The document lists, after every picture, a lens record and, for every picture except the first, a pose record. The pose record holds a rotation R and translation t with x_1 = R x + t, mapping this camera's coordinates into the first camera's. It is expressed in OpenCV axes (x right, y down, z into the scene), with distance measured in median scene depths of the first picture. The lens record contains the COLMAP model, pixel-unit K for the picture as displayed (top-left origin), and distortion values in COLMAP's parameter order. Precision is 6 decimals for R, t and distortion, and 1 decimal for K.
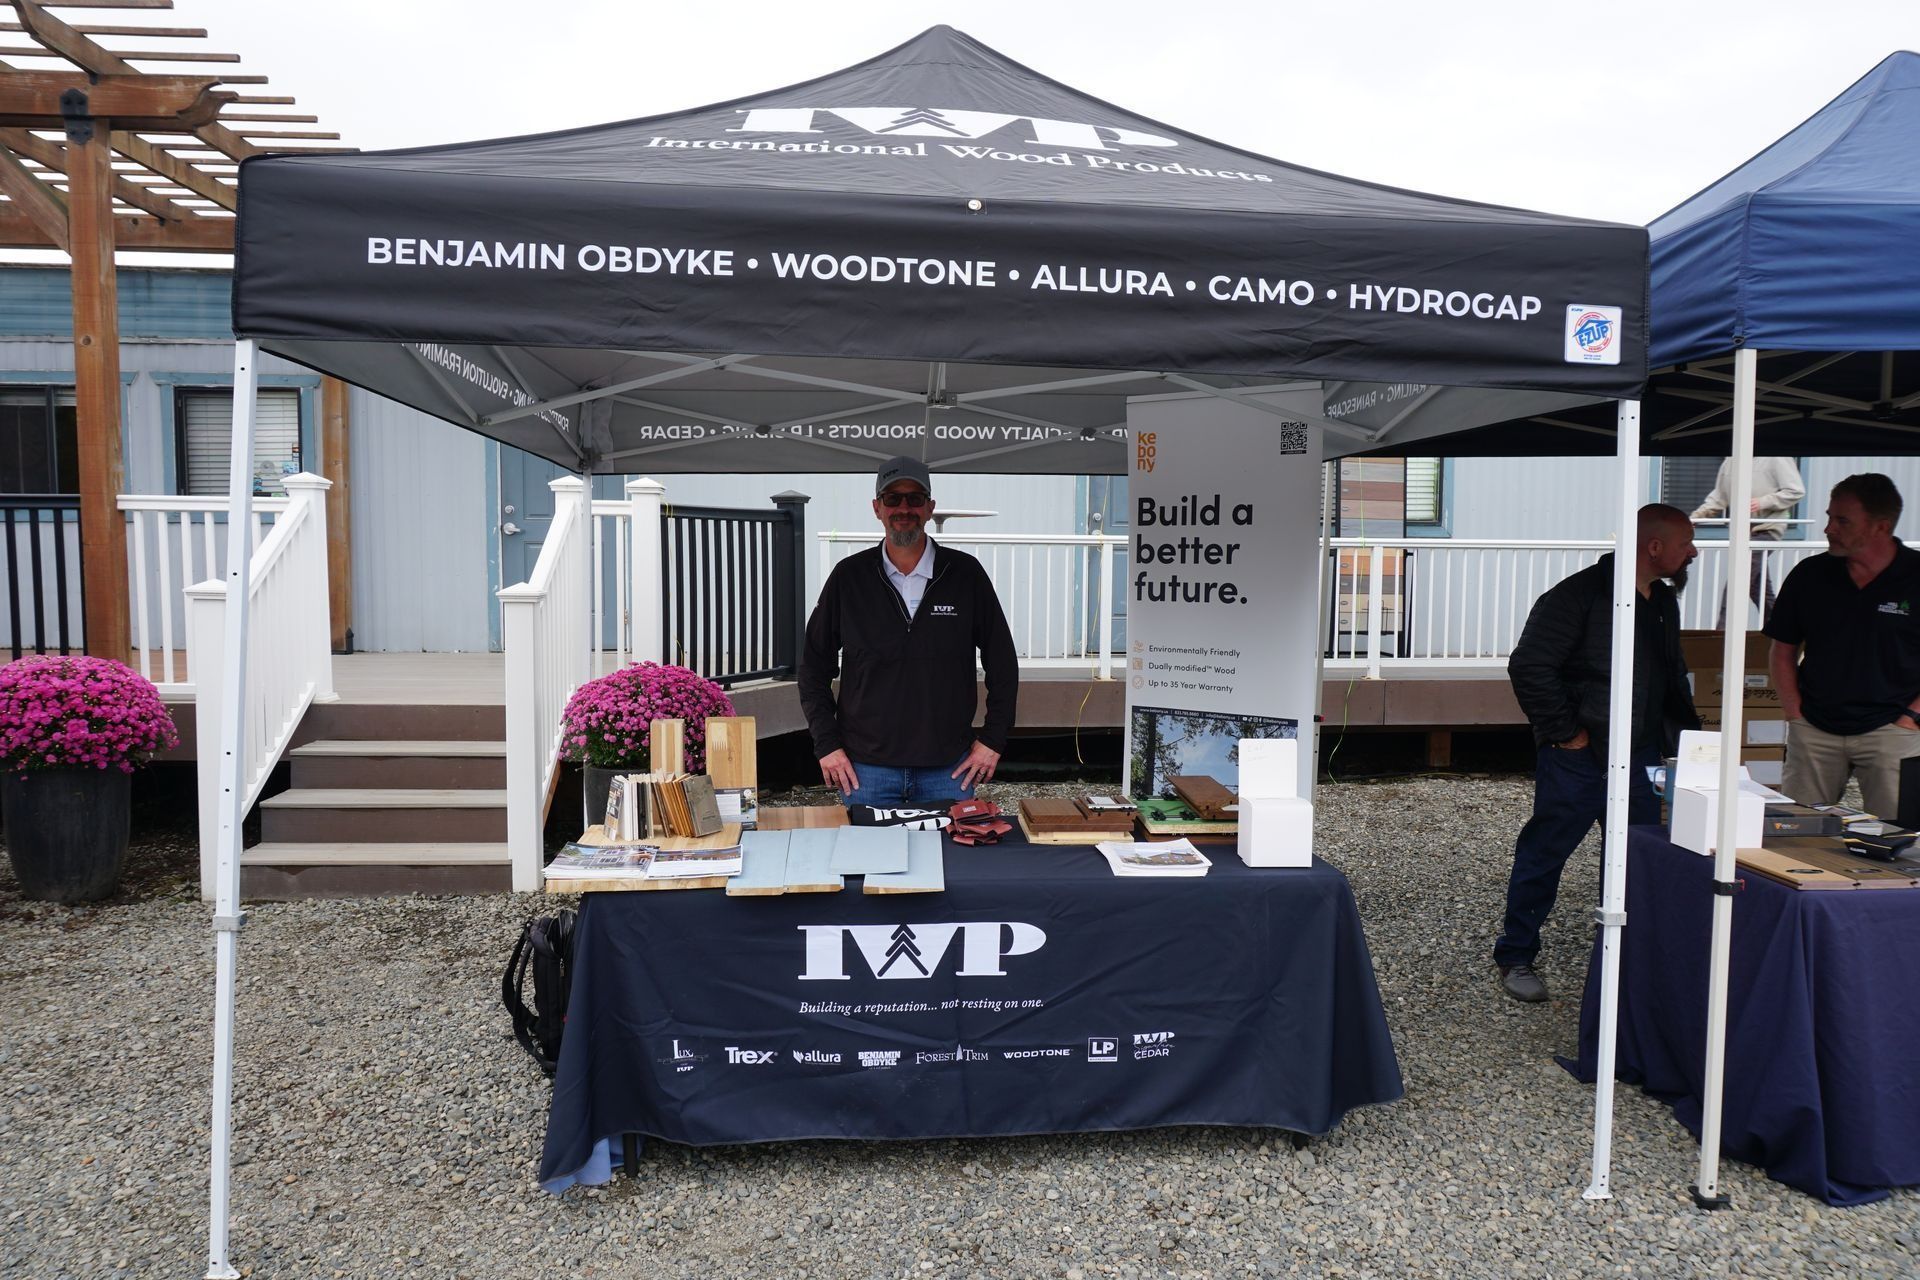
lens RADIAL K [[1512.5, 0, 961.4], [0, 1512.5, 641.1], [0, 0, 1]] dist [-0.007215, 0.025913]
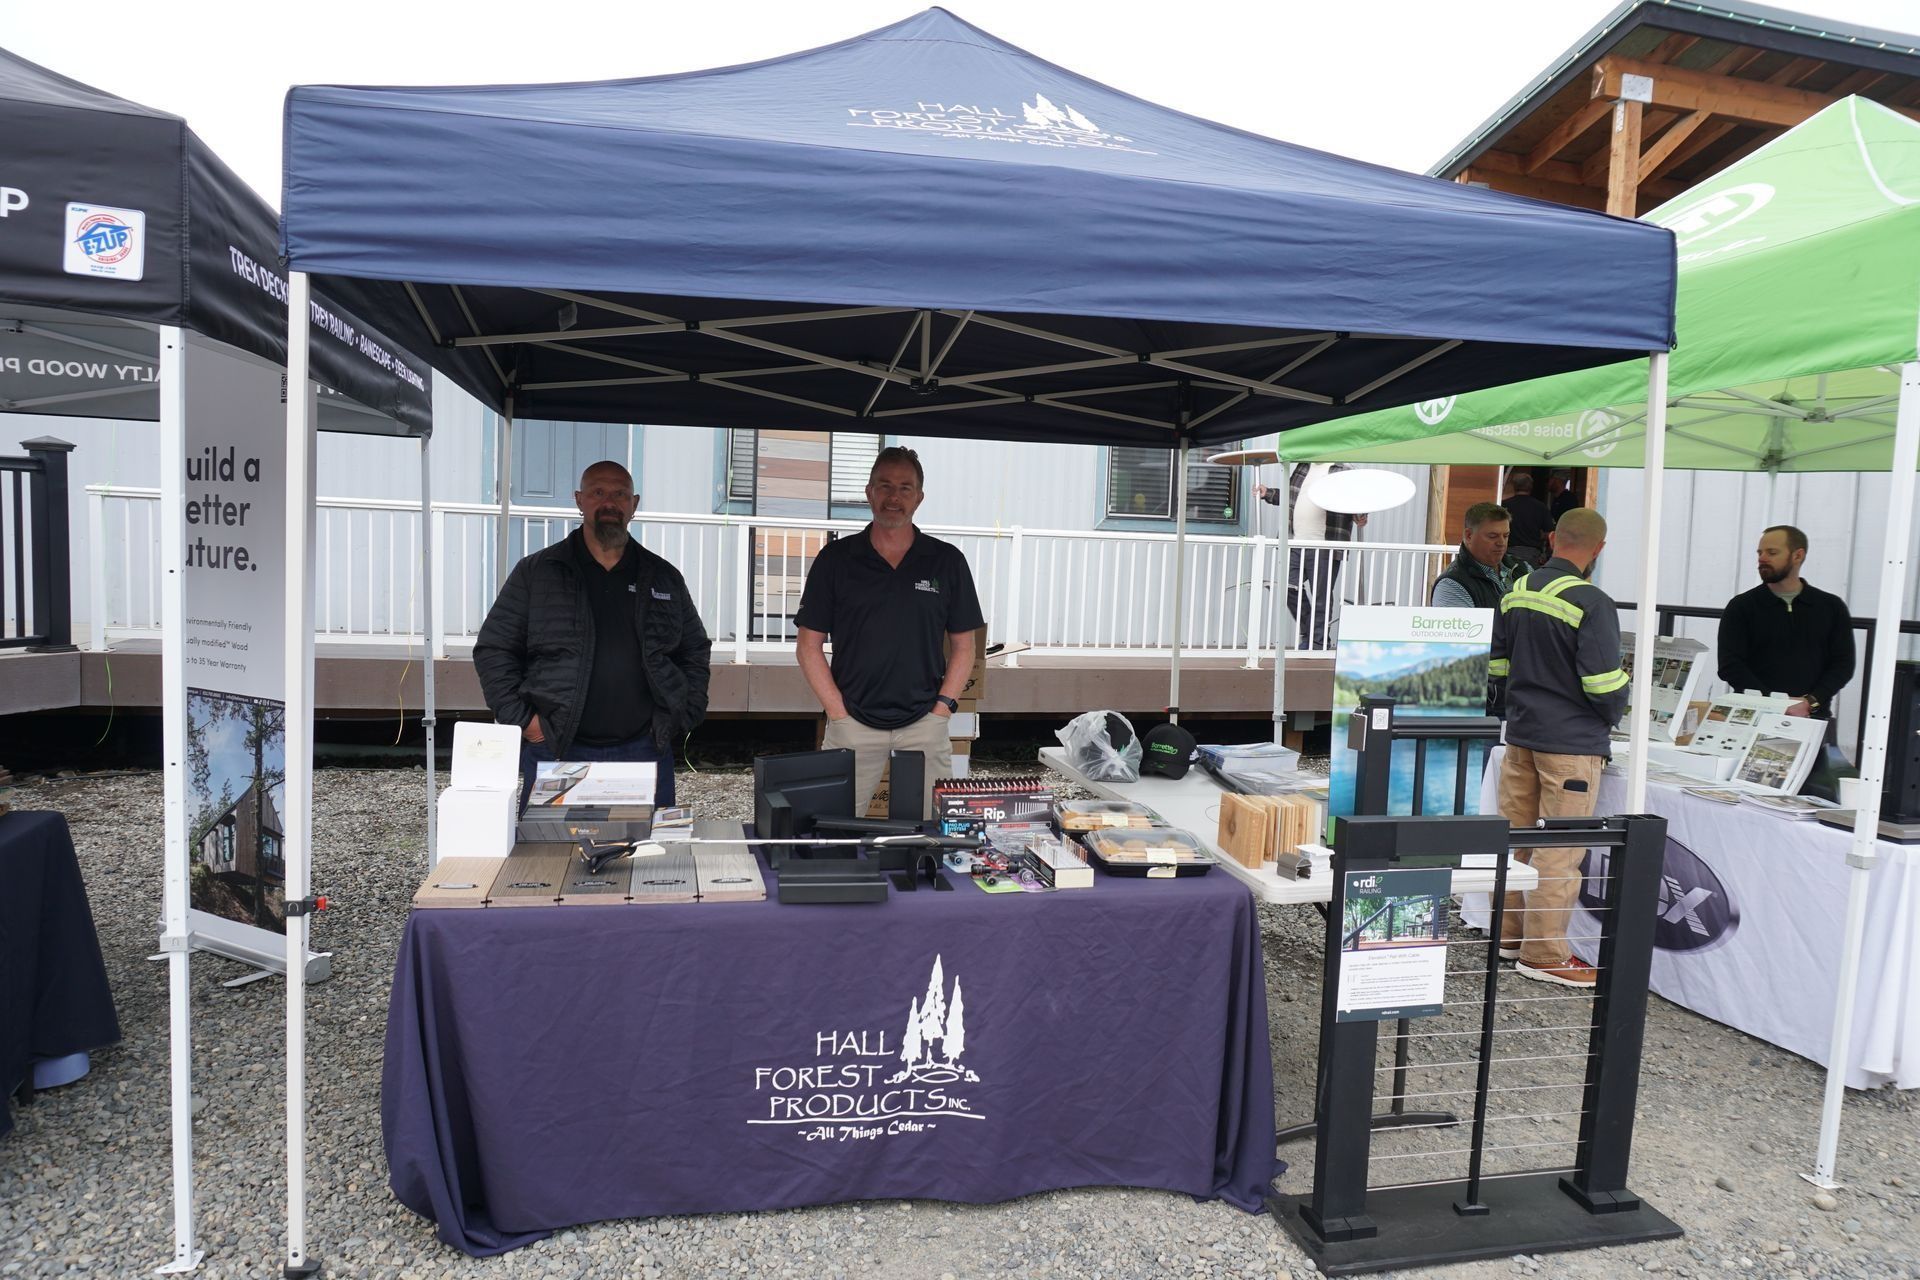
lens RADIAL K [[1512.5, 0, 955.9], [0, 1512.5, 644.1], [0, 0, 1]] dist [-0.007215, 0.025913]
pose [[0.985472, 0.023170, 0.168251, 0.435705], [-0.025389, 0.999617, 0.011052, -0.002270], [-0.167930, -0.015163, 0.985682, 0.060304]]
